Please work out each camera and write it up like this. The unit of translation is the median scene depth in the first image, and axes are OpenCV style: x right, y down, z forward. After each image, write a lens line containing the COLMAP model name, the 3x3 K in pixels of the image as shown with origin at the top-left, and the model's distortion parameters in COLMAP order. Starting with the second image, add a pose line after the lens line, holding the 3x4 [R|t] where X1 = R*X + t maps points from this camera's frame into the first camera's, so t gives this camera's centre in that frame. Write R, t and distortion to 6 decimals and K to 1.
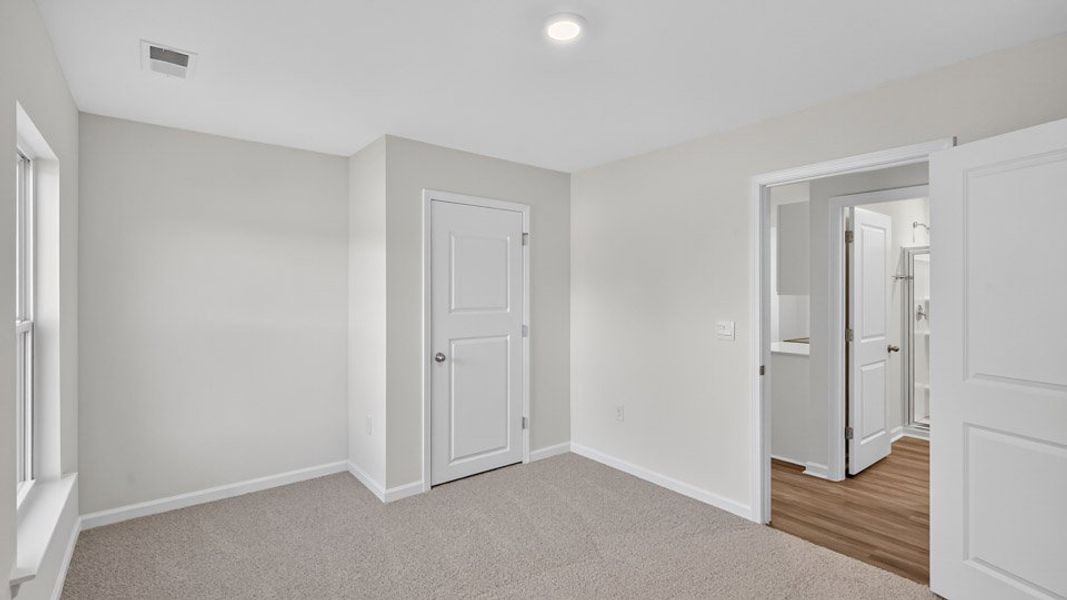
lens RADIAL K [[487.7, 0, 533.8], [0, 487.7, 294.3], [0, 0, 1]] dist [0.013390, 0.000595]
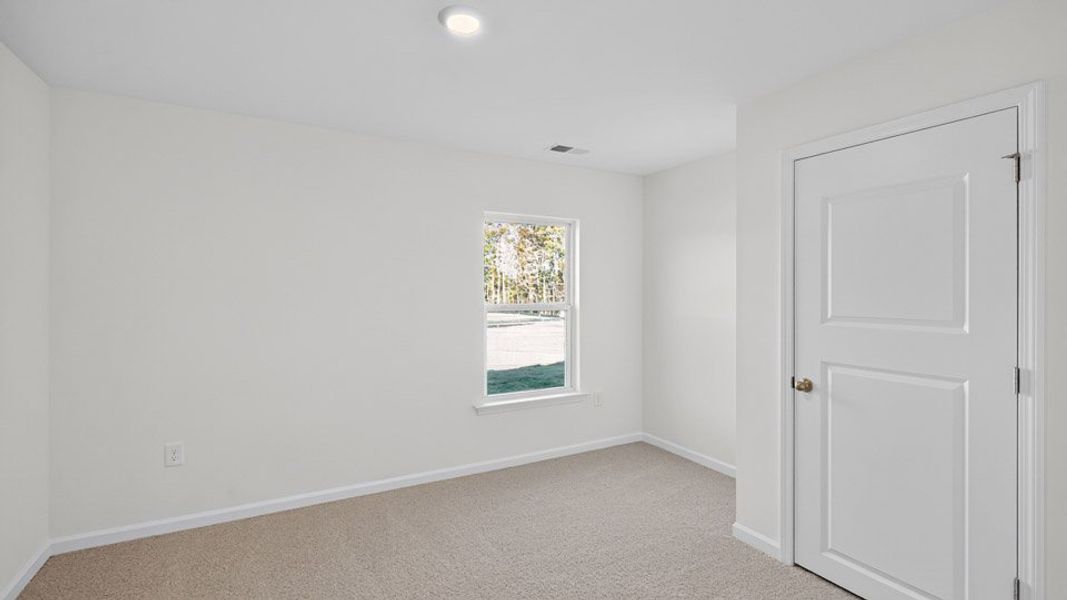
lens RADIAL K [[487.7, 0, 530.7], [0, 487.7, 293.3], [0, 0, 1]] dist [0.013390, 0.000595]
pose [[-0.172365, 0.005562, -0.985017, 0.543357], [-0.003654, 0.999974, 0.006286, -0.003672], [0.985026, 0.004683, -0.172341, 0.720488]]
